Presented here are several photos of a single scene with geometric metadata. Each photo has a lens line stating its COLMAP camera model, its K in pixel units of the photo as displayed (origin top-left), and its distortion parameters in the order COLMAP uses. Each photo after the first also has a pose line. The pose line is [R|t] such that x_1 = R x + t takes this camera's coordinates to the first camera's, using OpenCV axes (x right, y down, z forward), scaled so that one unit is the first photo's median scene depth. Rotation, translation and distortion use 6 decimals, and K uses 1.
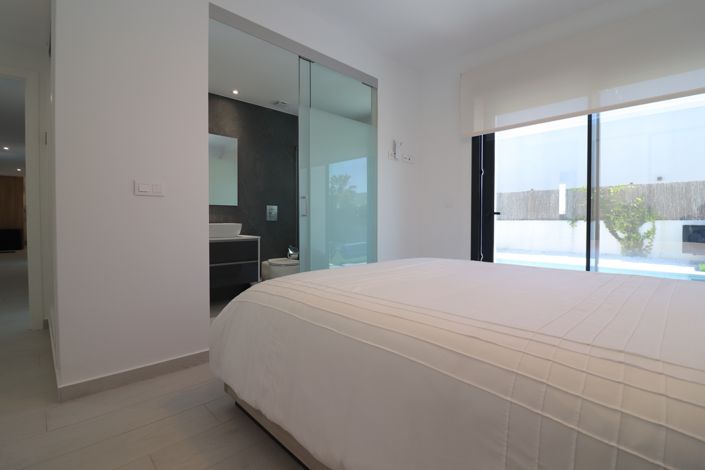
lens RADIAL K [[329.0, 0, 356.4], [0, 329.0, 218.3], [0, 0, 1]] dist [-0.004411, -0.003216]
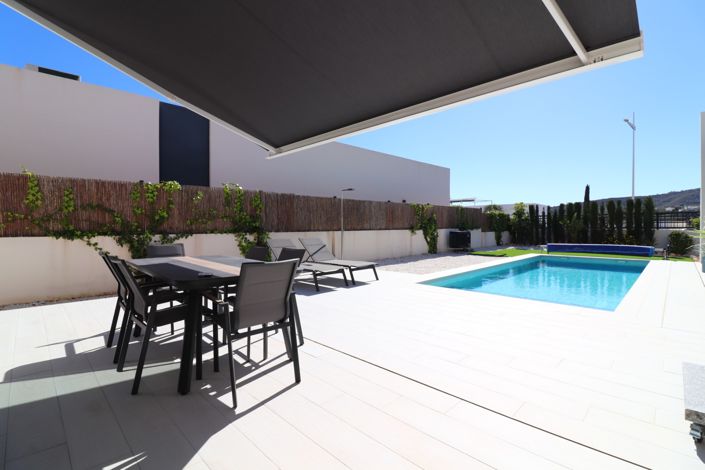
lens RADIAL K [[329.0, 0, 354.5], [0, 329.0, 234.3], [0, 0, 1]] dist [-0.004411, -0.003216]
pose [[-0.012884, -0.012085, 0.999844, -0.517980], [0.015433, 0.999805, 0.012284, 0.005429], [-0.999798, 0.015589, -0.012695, 1.153077]]
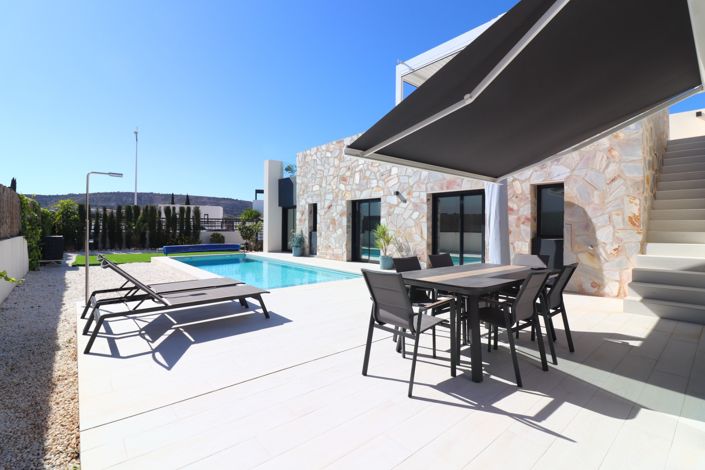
lens RADIAL K [[329.0, 0, 351.7], [0, 329.0, 229.1], [0, 0, 1]] dist [-0.004411, -0.003216]
pose [[-0.997569, 0.008955, 0.069114, -0.142483], [0.010369, 0.999744, 0.020123, -0.016476], [-0.068916, 0.020791, -0.997406, 1.589758]]
